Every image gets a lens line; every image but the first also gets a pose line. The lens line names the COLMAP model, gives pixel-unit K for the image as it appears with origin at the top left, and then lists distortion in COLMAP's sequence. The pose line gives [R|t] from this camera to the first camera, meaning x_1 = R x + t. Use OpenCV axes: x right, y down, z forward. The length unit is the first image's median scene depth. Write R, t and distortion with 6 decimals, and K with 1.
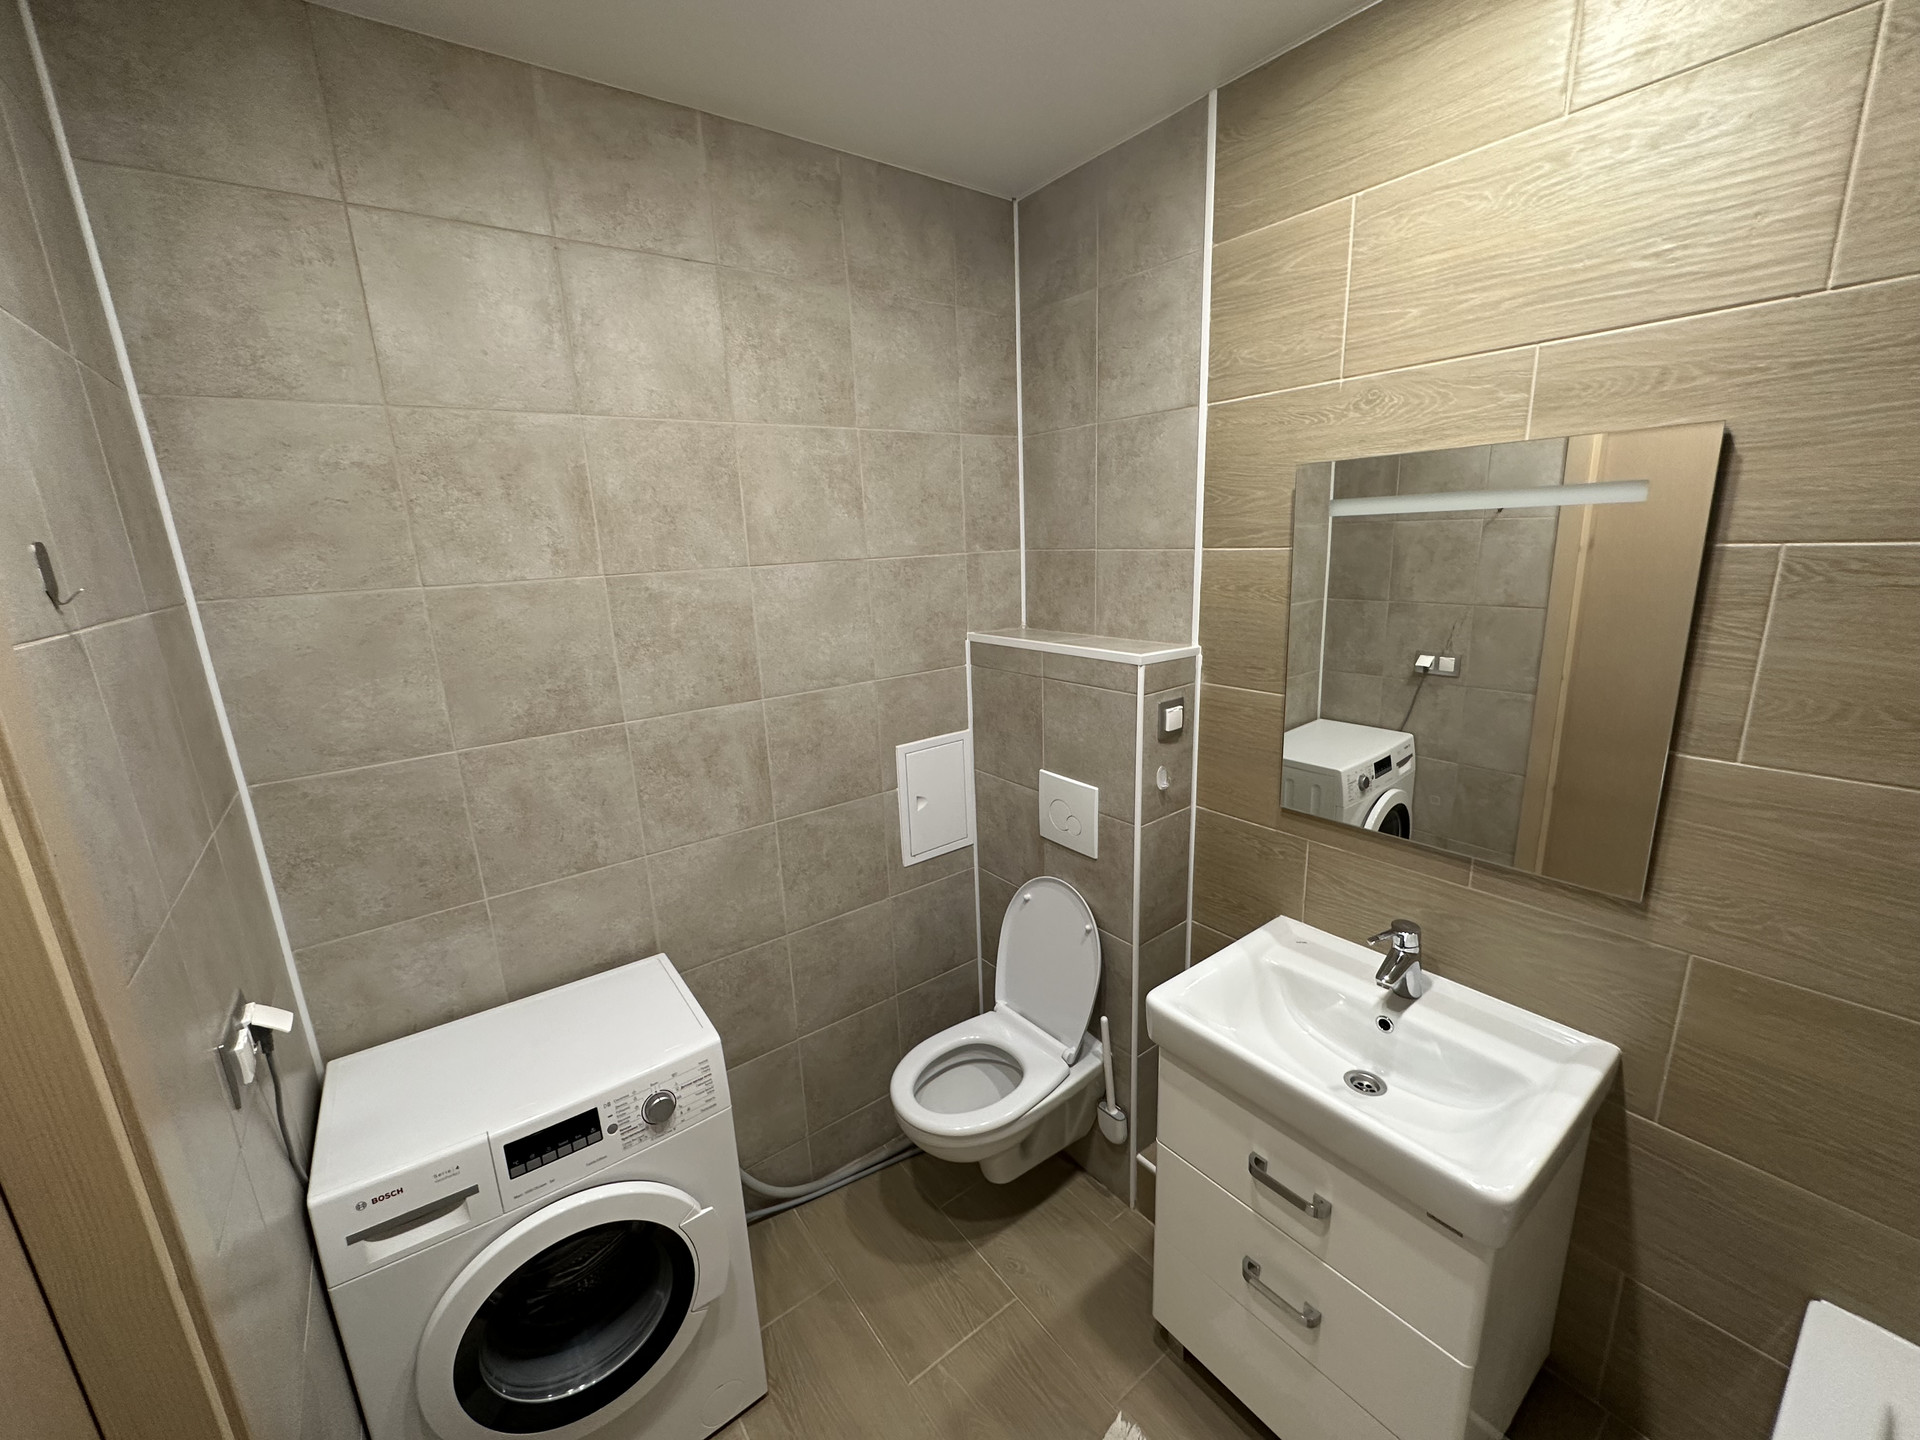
lens RADIAL K [[768.0, 0, 956.3], [0, 768.0, 719.3], [0, 0, 1]] dist [-0.001674, 0.000935]
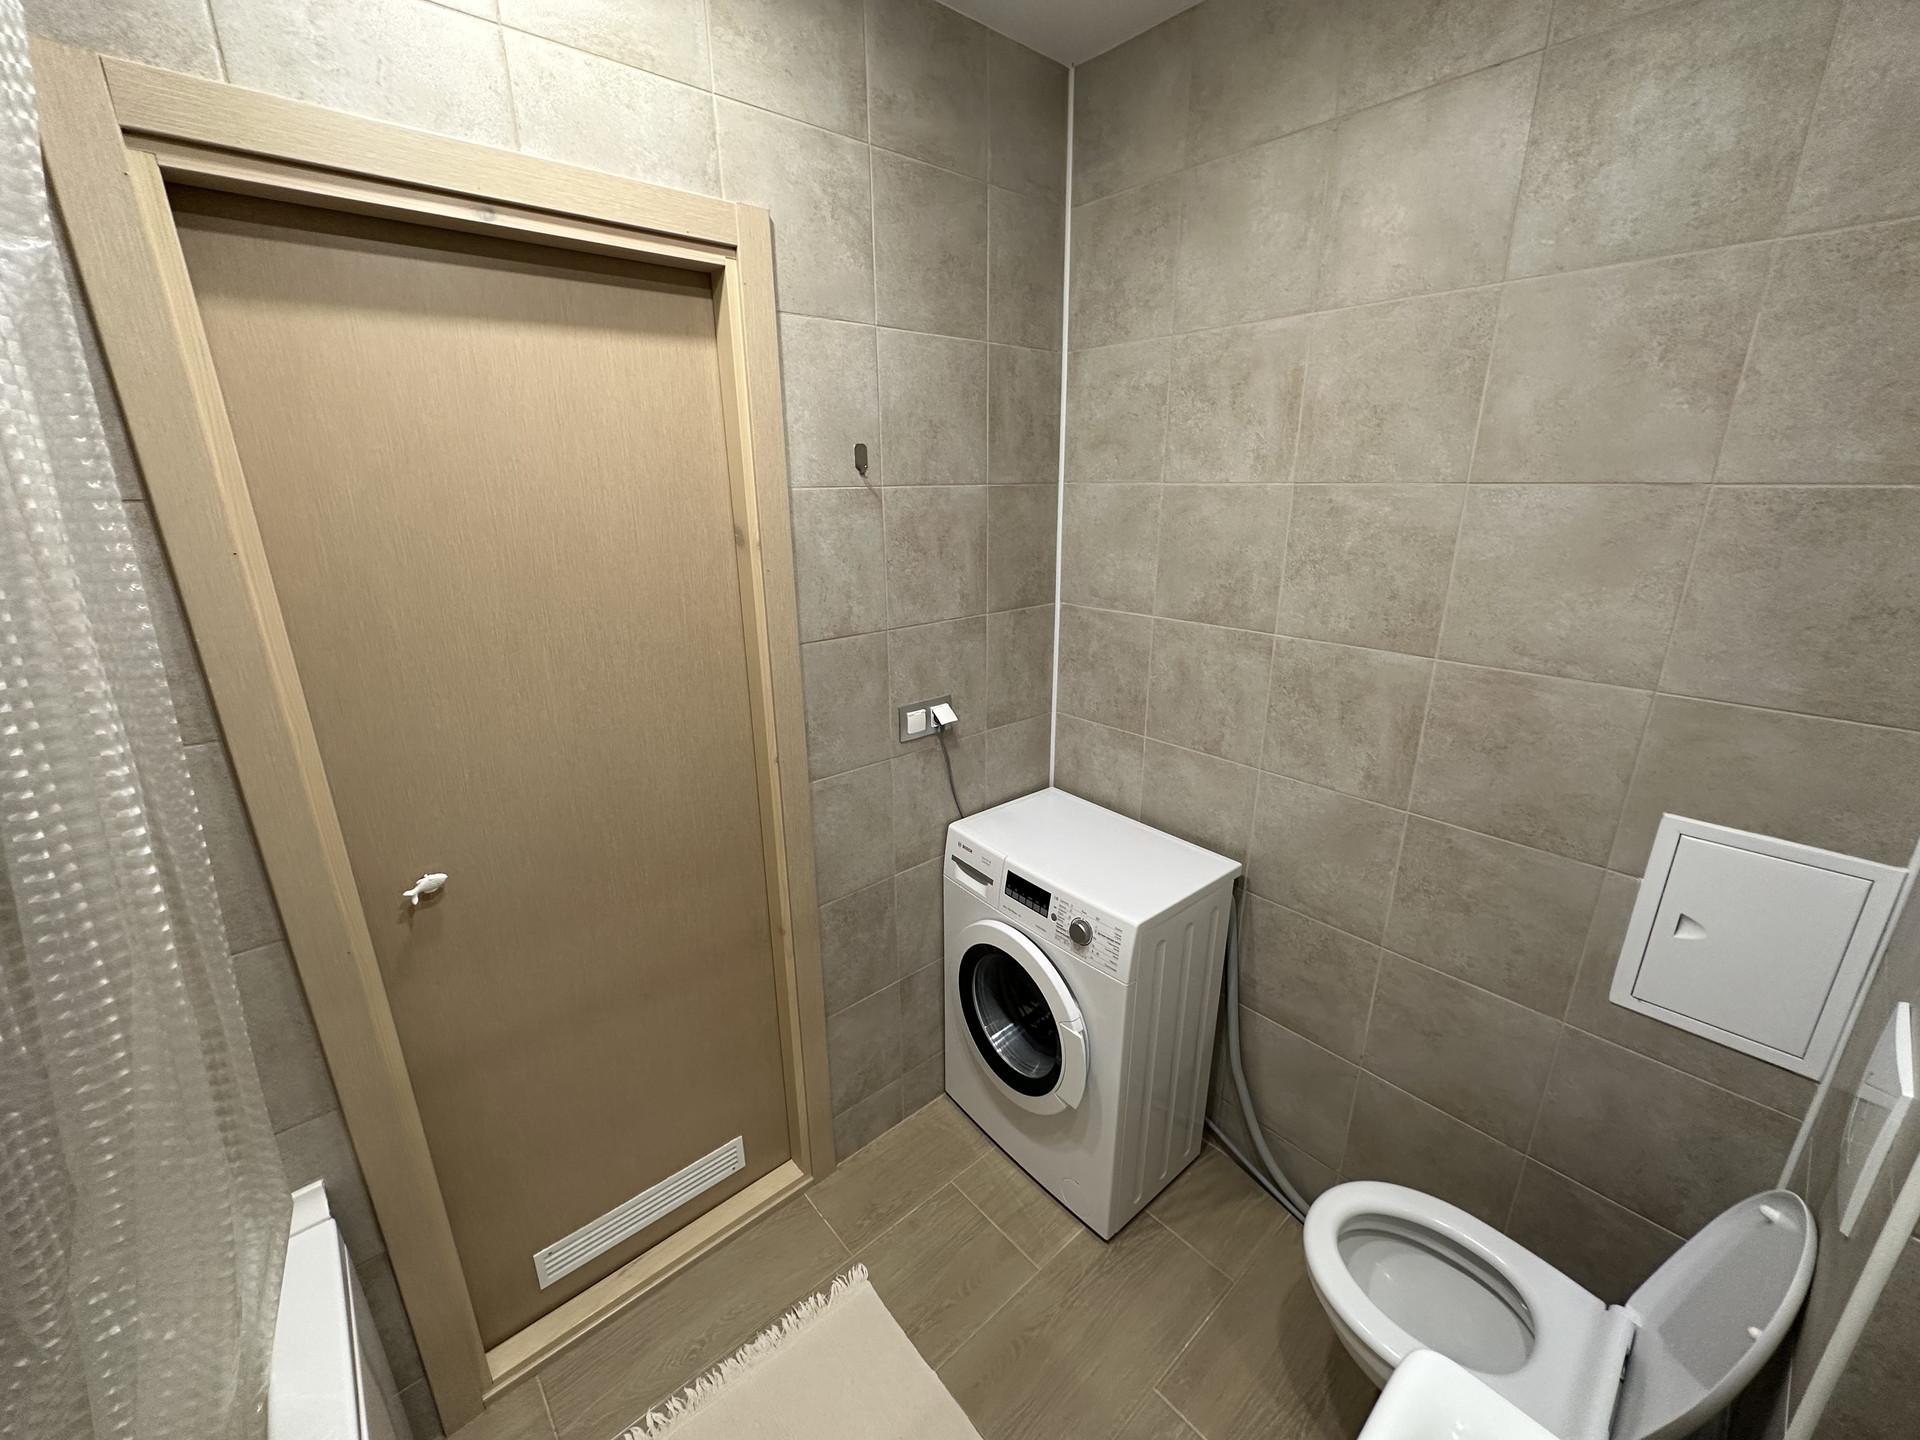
lens RADIAL K [[768.0, 0, 957.3], [0, 768.0, 719.7], [0, 0, 1]] dist [-0.001674, 0.000935]
pose [[0.079121, 0.340906, -0.936762, 0.520705], [-0.234413, 0.919720, 0.314905, -0.114215], [0.968912, 0.194673, 0.152682, 0.477799]]
